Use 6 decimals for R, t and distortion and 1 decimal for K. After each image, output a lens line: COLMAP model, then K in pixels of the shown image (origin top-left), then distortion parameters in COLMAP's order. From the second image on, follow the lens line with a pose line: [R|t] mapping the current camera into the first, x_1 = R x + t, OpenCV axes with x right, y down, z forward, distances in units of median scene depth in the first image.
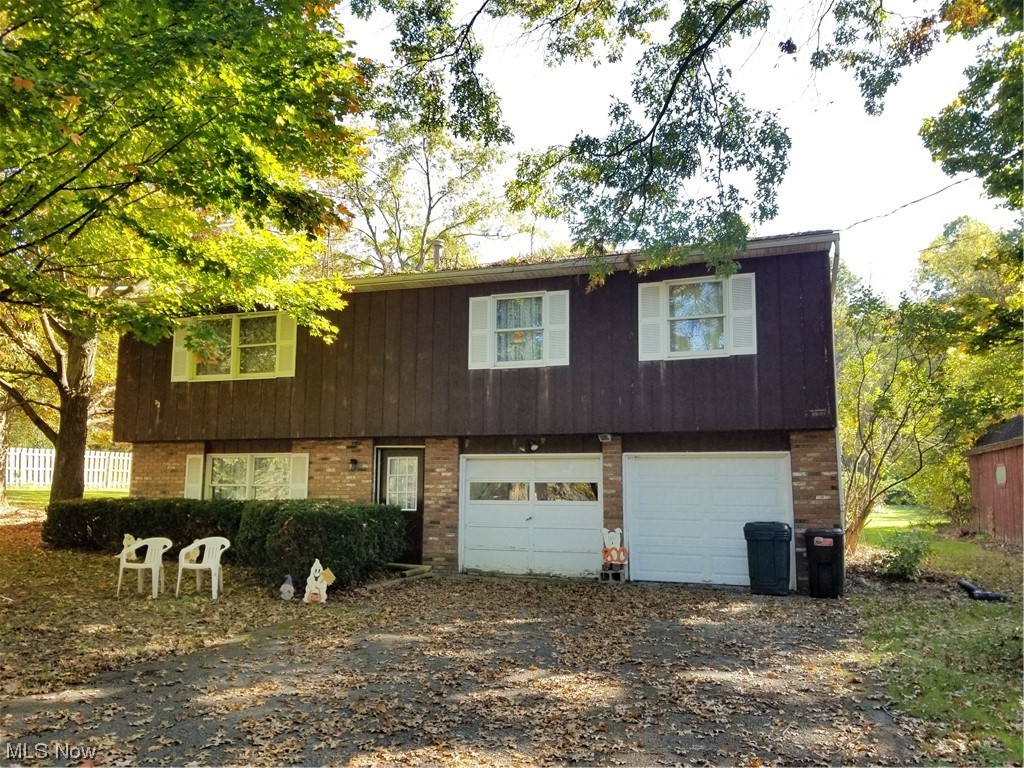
lens RADIAL K [[791.6, 0, 512.0], [0, 791.6, 384.0], [0, 0, 1]] dist [0.000686, -0.000100]
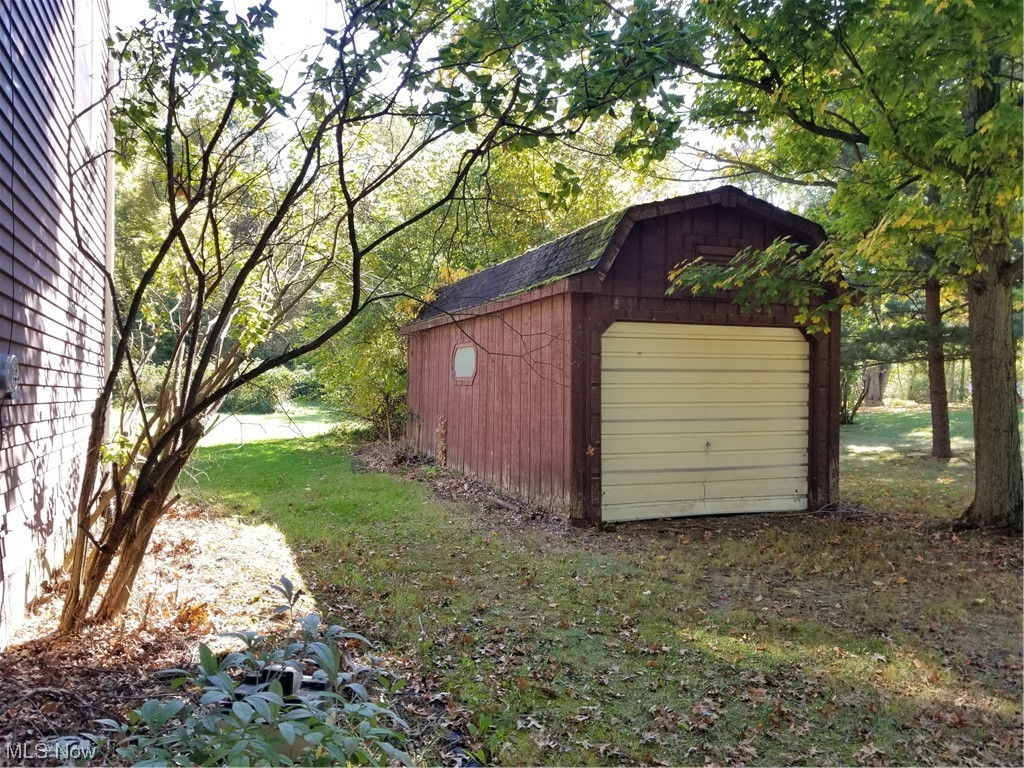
lens RADIAL K [[791.6, 0, 512.0], [0, 791.6, 384.0], [0, 0, 1]] dist [0.000686, -0.000100]
pose [[0.767553, -0.003668, 0.640975, 0.228862], [-0.086148, 0.990321, 0.108827, 0.054533], [-0.635170, -0.138749, 0.759808, 0.451642]]
